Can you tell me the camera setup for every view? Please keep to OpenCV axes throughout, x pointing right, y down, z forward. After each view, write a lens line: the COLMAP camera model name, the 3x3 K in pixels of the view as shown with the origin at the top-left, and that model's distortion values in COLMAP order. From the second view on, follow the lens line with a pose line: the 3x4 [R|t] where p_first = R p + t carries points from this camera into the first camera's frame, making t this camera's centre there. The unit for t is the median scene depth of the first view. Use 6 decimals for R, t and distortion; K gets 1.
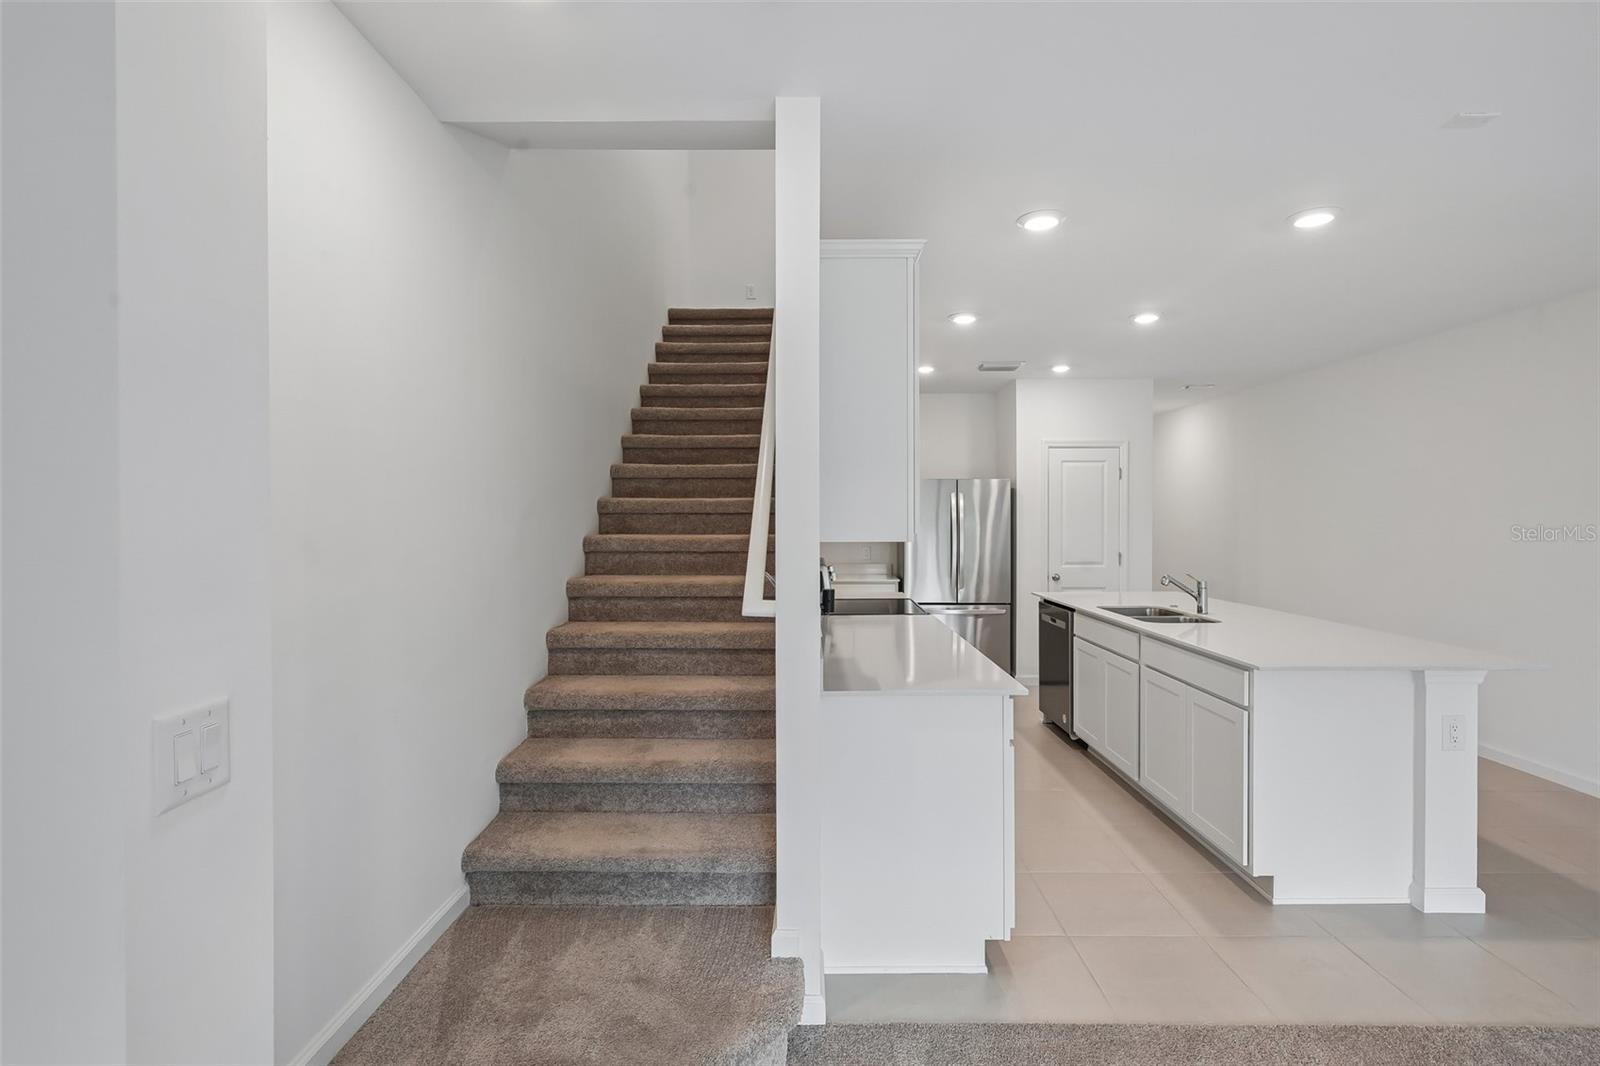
lens RADIAL K [[731.1, 0, 812.5], [0, 731.1, 530.9], [0, 0, 1]] dist [0.001166, -0.000088]
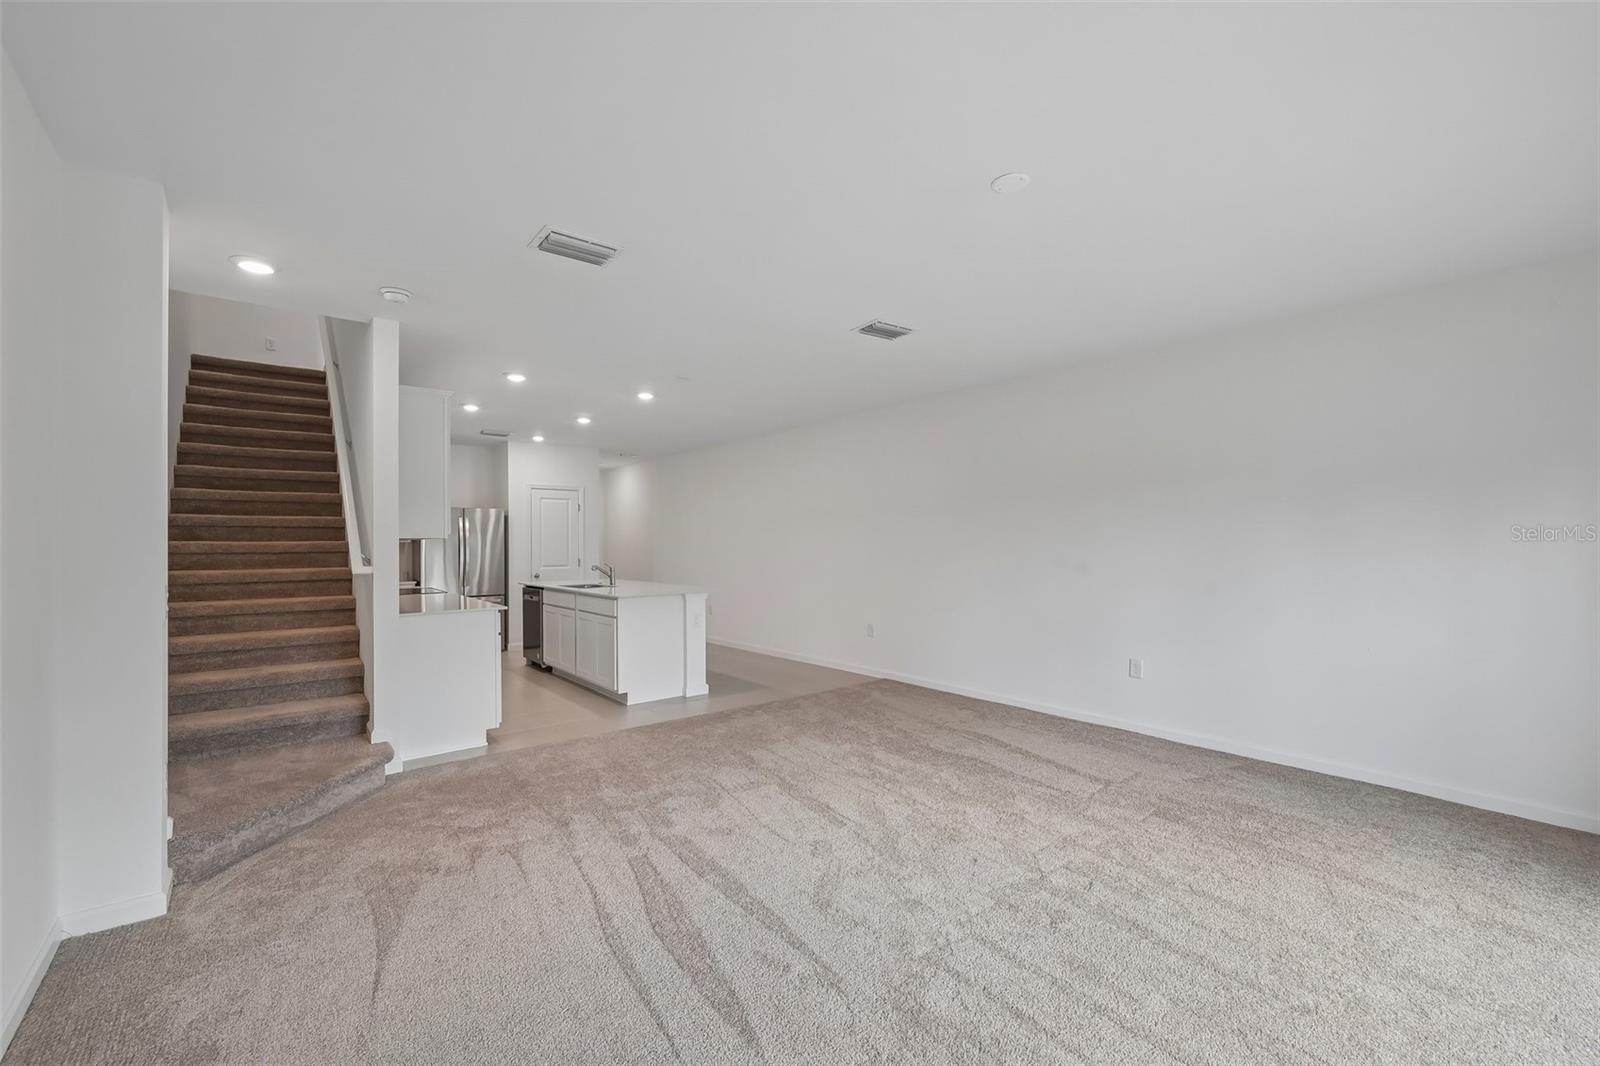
lens RADIAL K [[651.3, 0, 796.5], [0, 651.3, 534.2], [0, 0, 1]] dist [-0.000106, 0.000178]
pose [[0.778779, 0.005367, 0.627275, -0.126840], [0.016781, 0.999427, -0.029386, 0.038622], [-0.627074, 0.033411, 0.778243, -0.530633]]
